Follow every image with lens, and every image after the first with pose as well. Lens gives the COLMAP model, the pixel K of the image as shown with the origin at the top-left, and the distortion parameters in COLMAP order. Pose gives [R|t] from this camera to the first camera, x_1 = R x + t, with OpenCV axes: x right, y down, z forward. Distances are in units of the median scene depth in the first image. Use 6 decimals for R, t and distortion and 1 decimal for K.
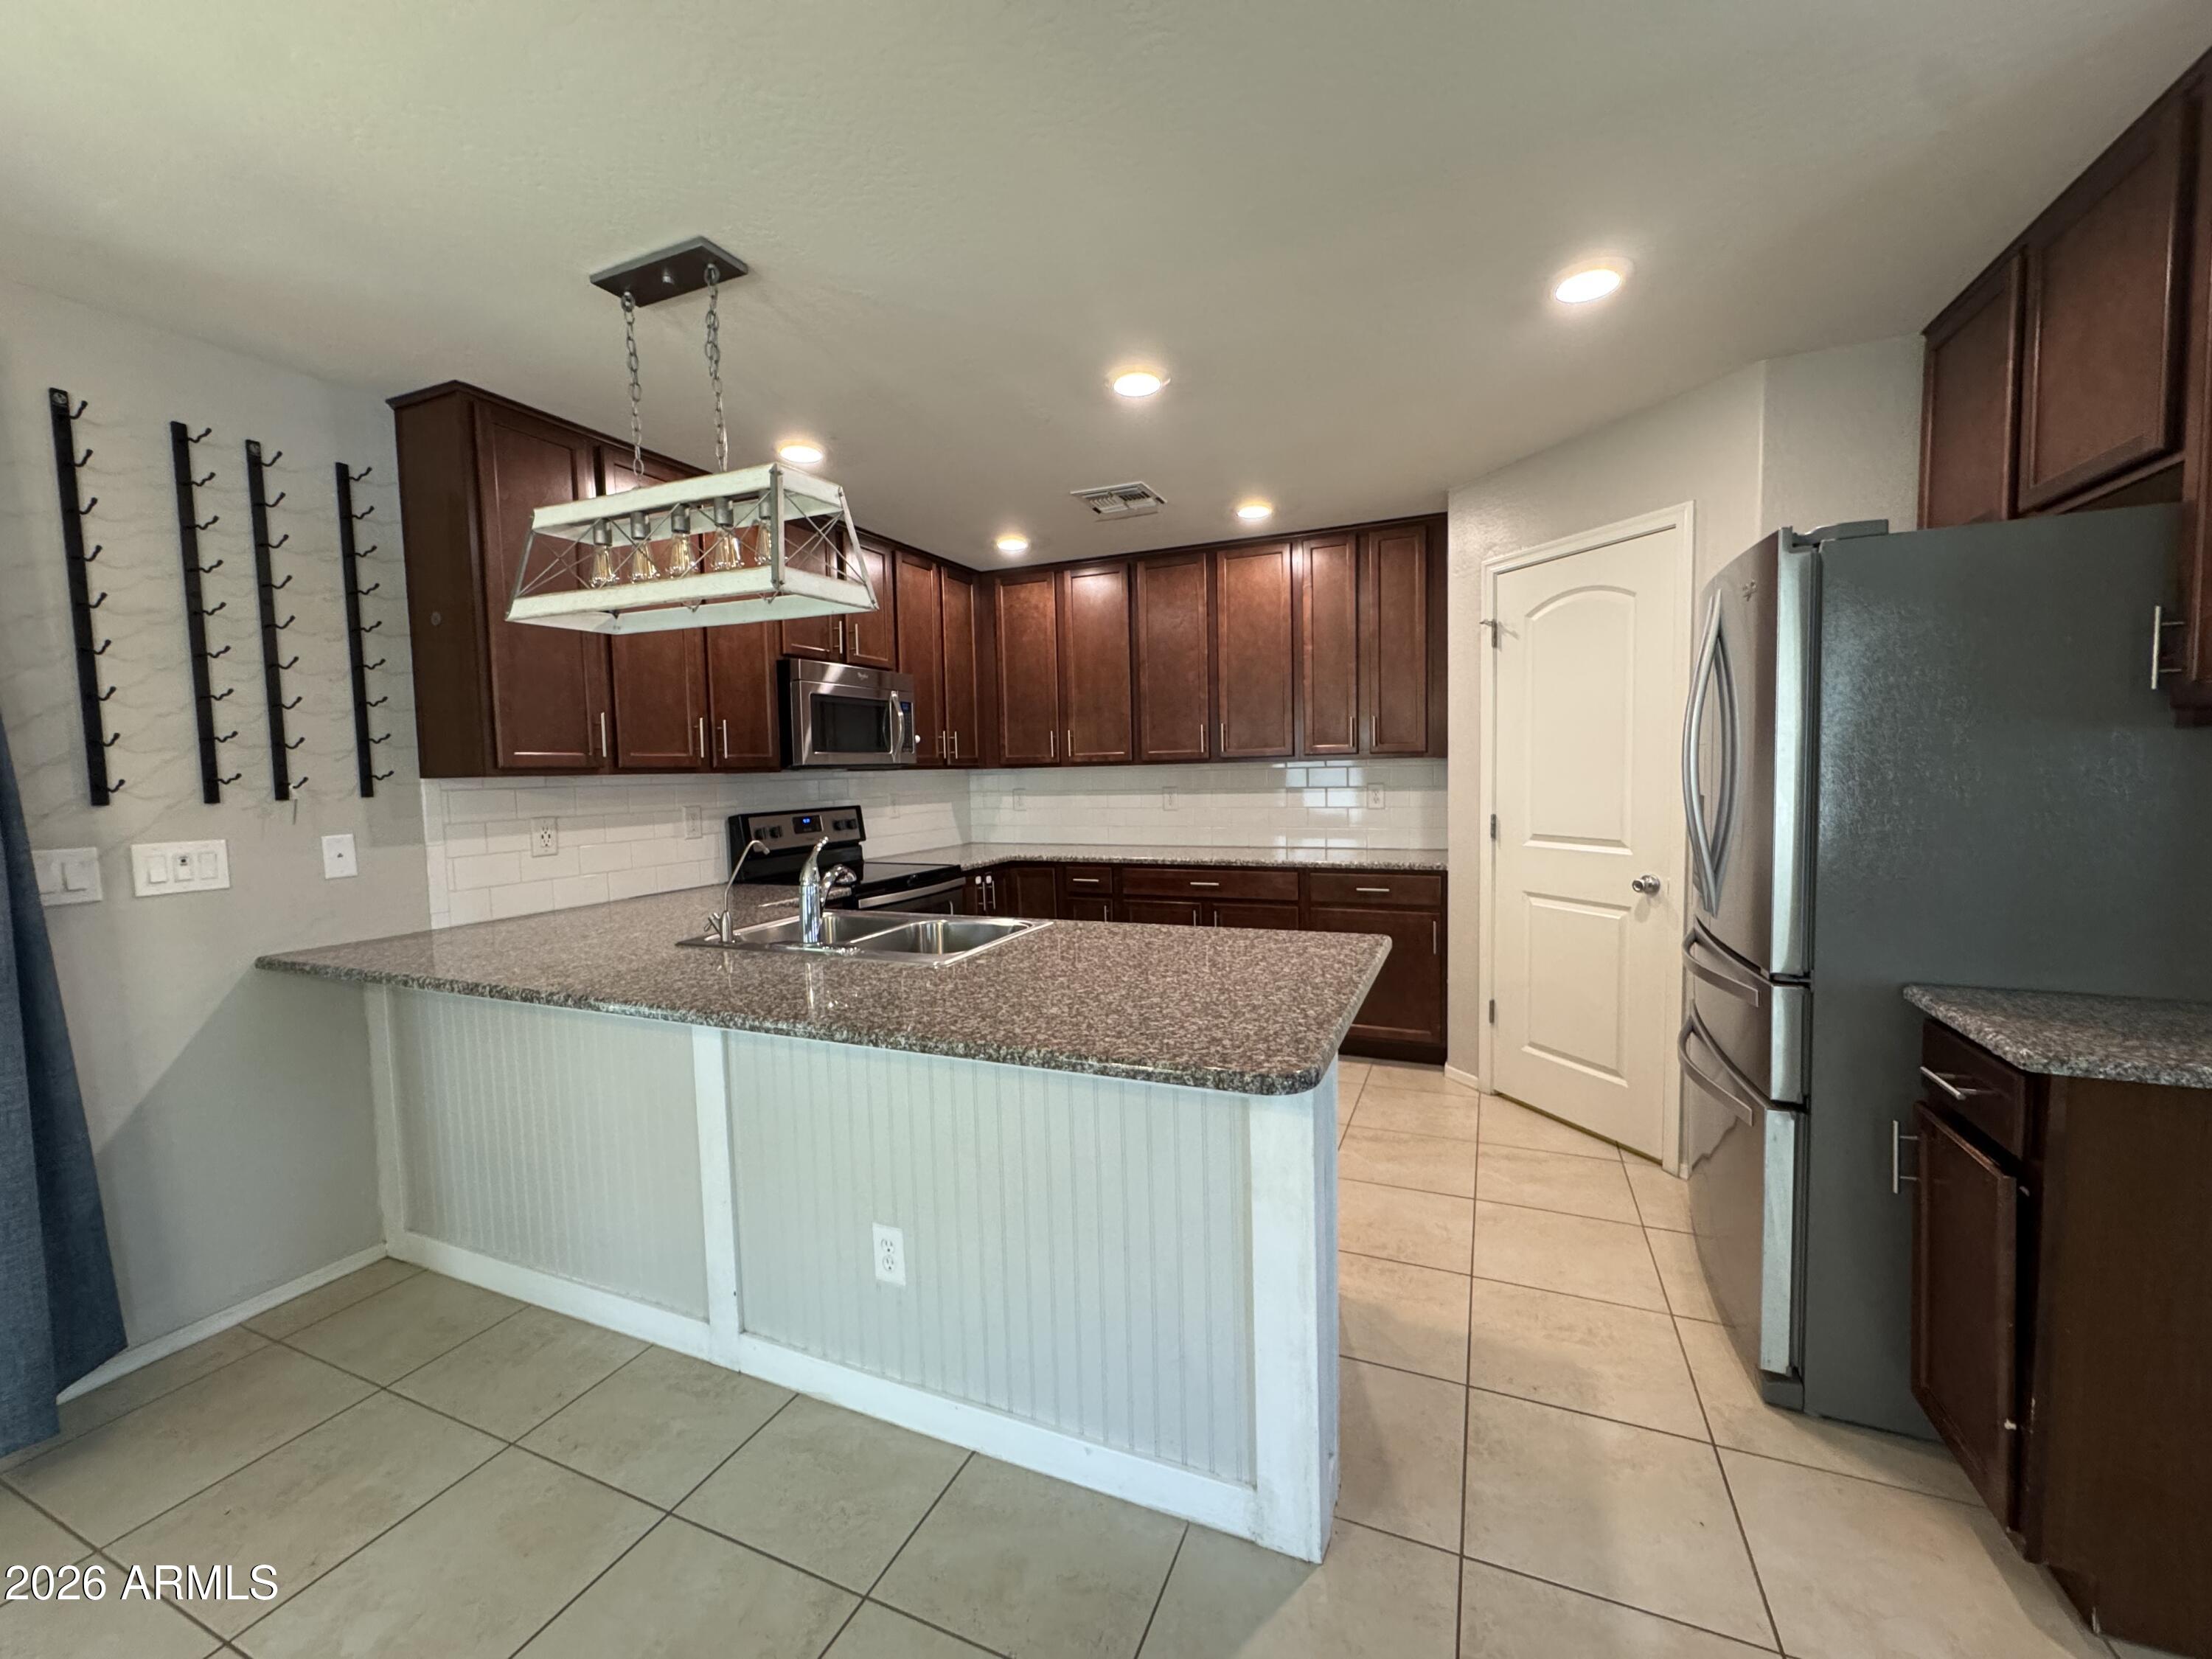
lens RADIAL K [[884.3, 0, 1105.3], [0, 884.3, 831.7], [0, 0, 1]] dist [-0.003875, -0.000405]
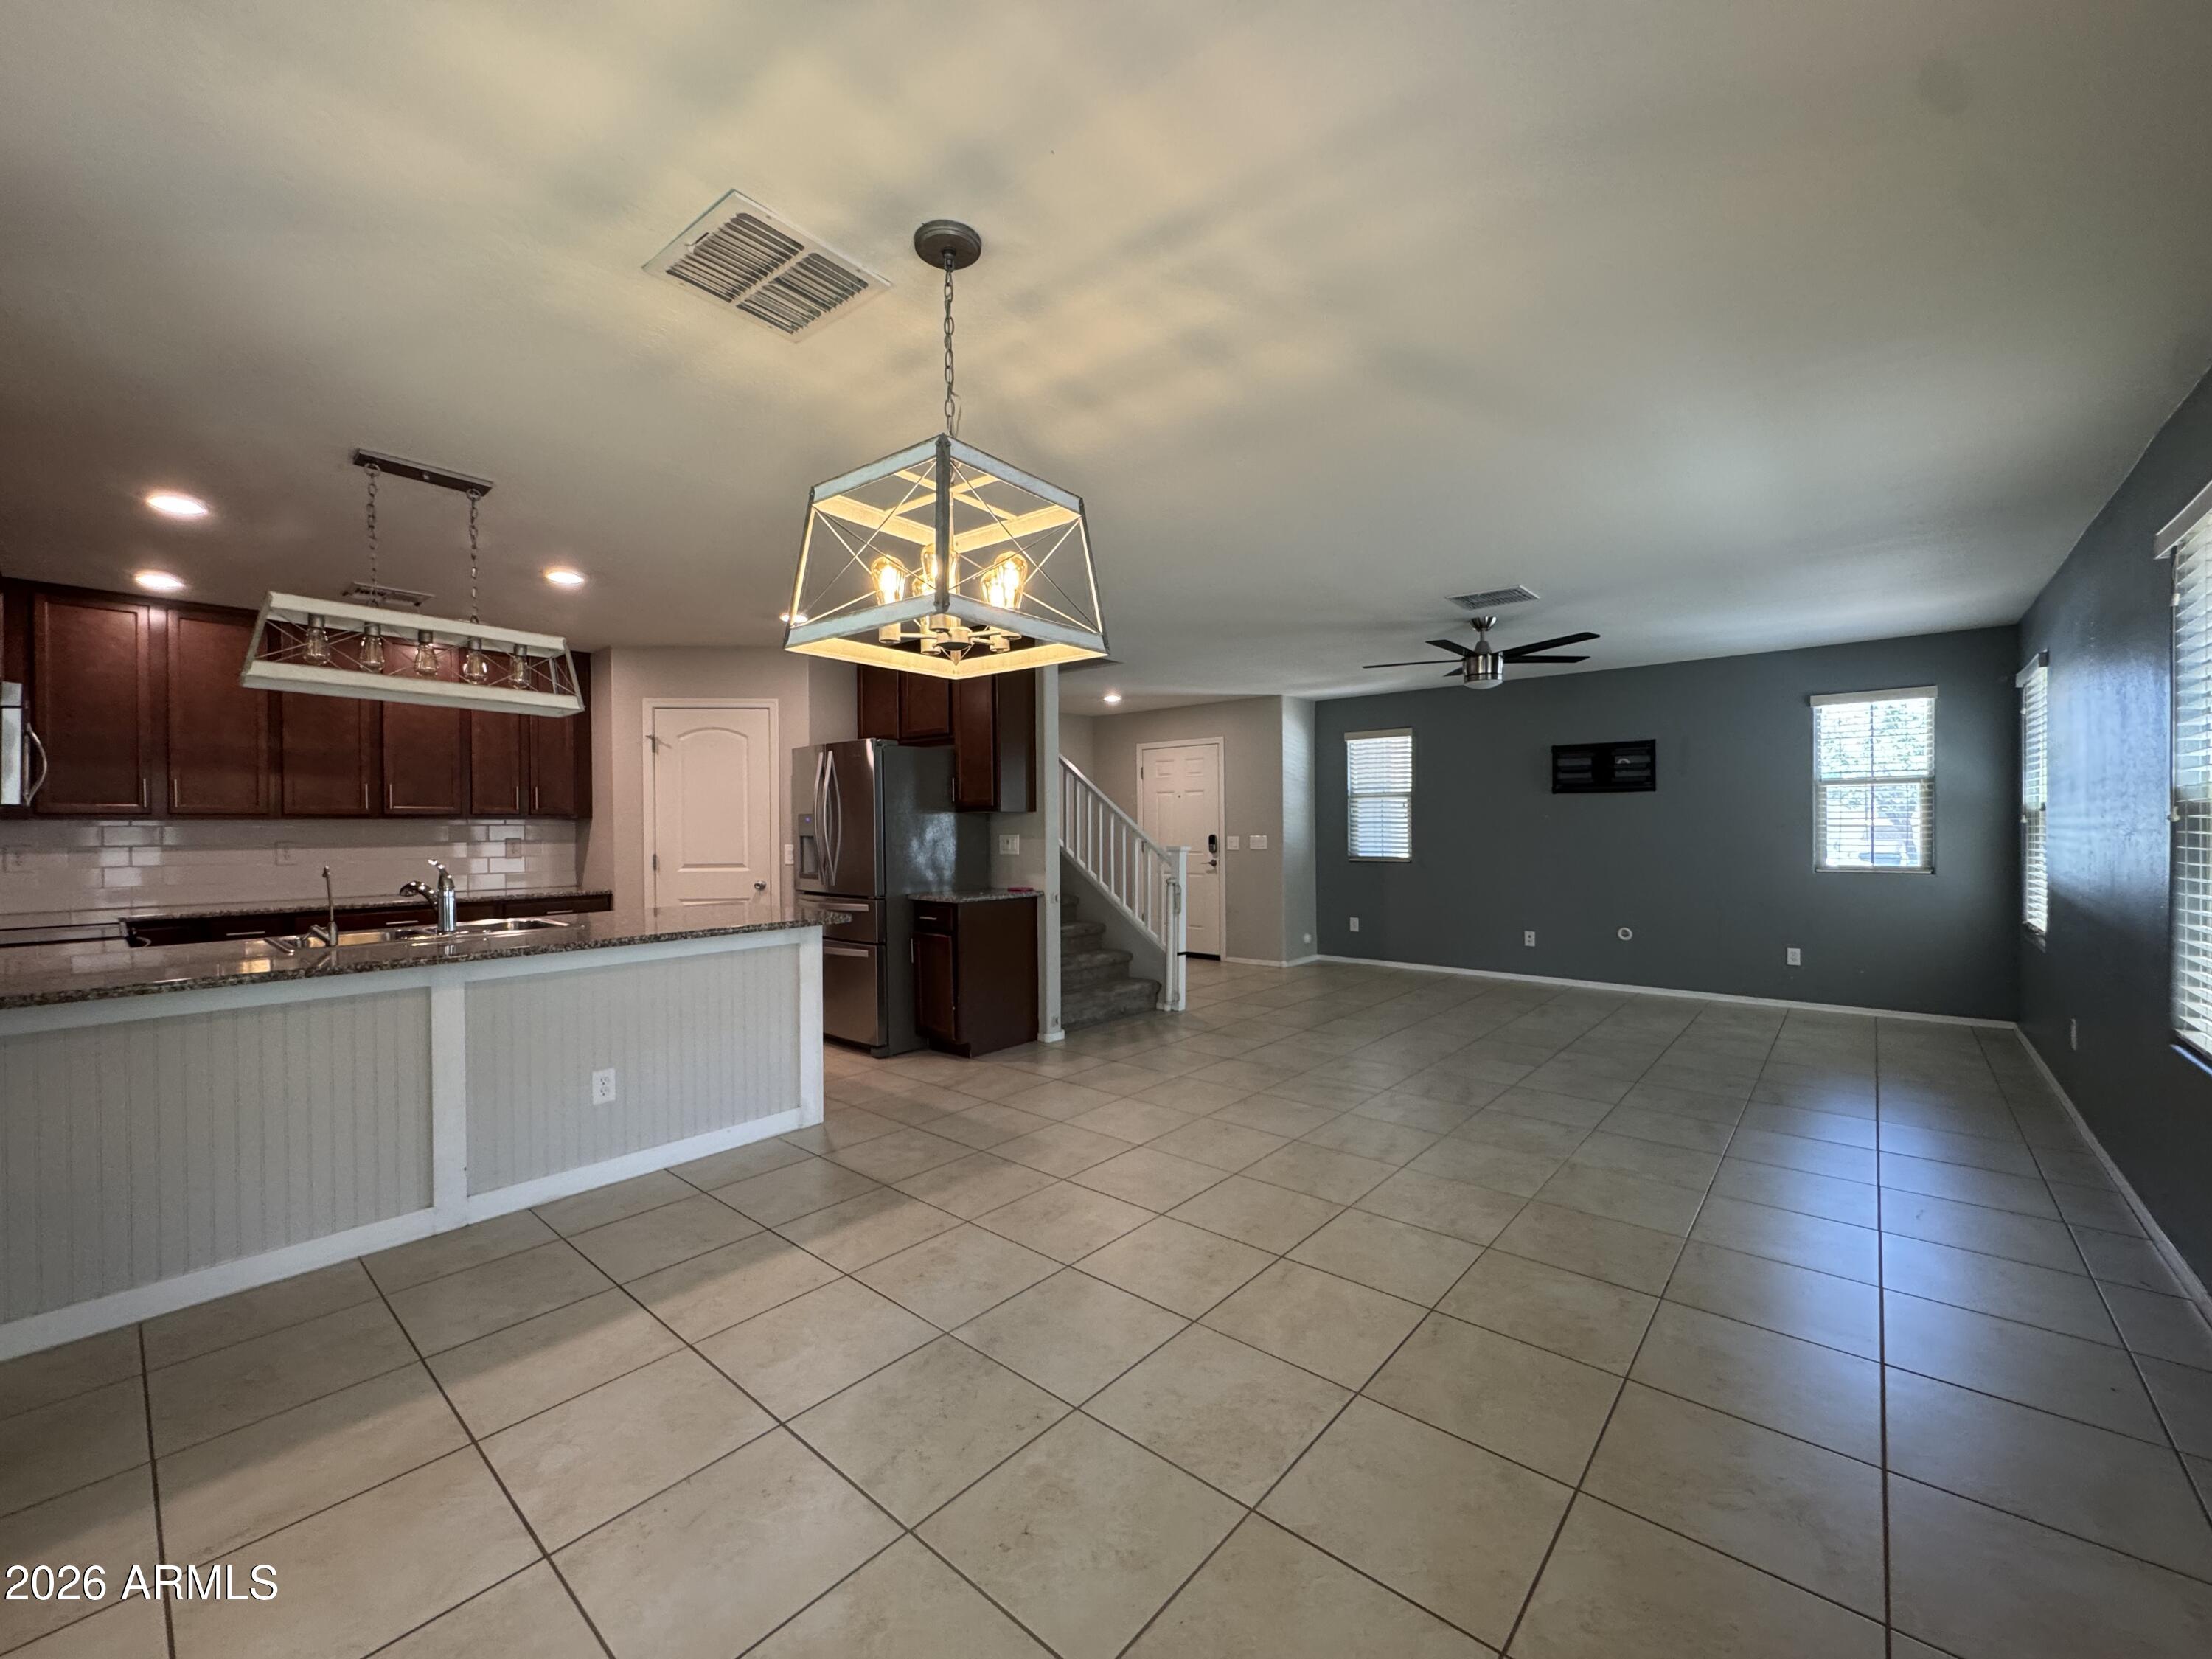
lens RADIAL K [[884.3, 0, 1107.8], [0, 884.3, 831.1], [0, 0, 1]] dist [-0.003875, -0.000405]
pose [[0.297047, 0.016752, 0.954716, -0.892099], [0.068762, 0.996875, -0.038886, 0.060377], [-0.952384, 0.077199, 0.294967, -0.278917]]
